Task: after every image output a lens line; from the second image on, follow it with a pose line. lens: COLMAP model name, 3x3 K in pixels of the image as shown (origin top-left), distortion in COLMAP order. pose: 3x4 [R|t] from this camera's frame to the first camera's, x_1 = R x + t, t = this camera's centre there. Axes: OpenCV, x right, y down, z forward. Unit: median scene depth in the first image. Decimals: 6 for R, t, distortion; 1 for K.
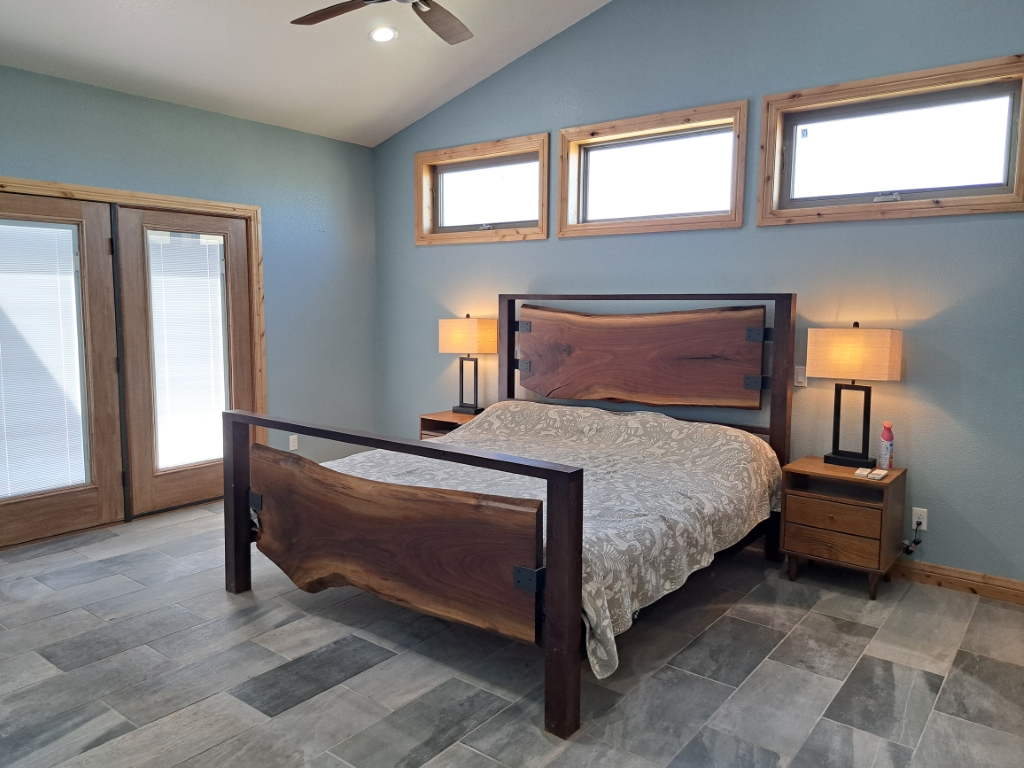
lens RADIAL K [[742.8, 0, 519.9], [0, 742.8, 374.6], [0, 0, 1]] dist [0.040434, -0.021285]
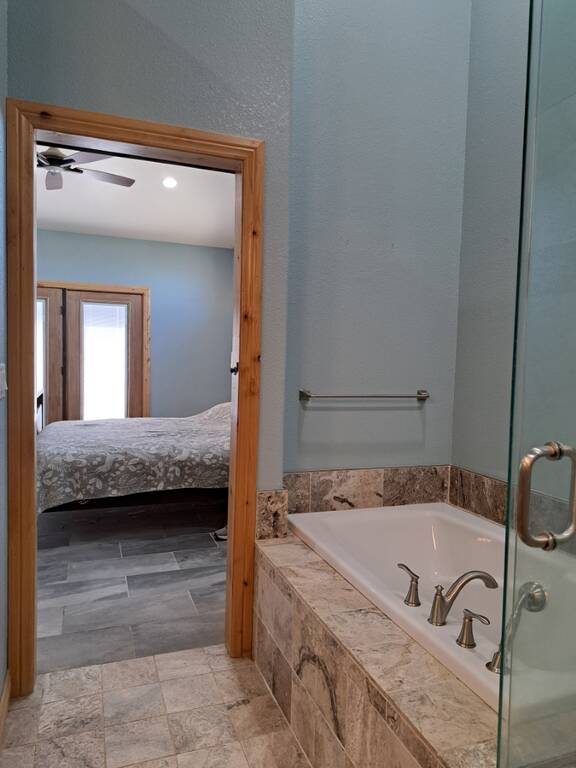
lens RADIAL K [[557.1, 0, 294.8], [0, 557.1, 384.4], [0, 0, 1]] dist [0.040434, -0.021285]
pose [[0.851081, 0.037961, -0.523660, 0.752387], [-0.070833, 0.996566, -0.042879, 0.042538], [0.520234, 0.073586, 0.850848, 0.079452]]
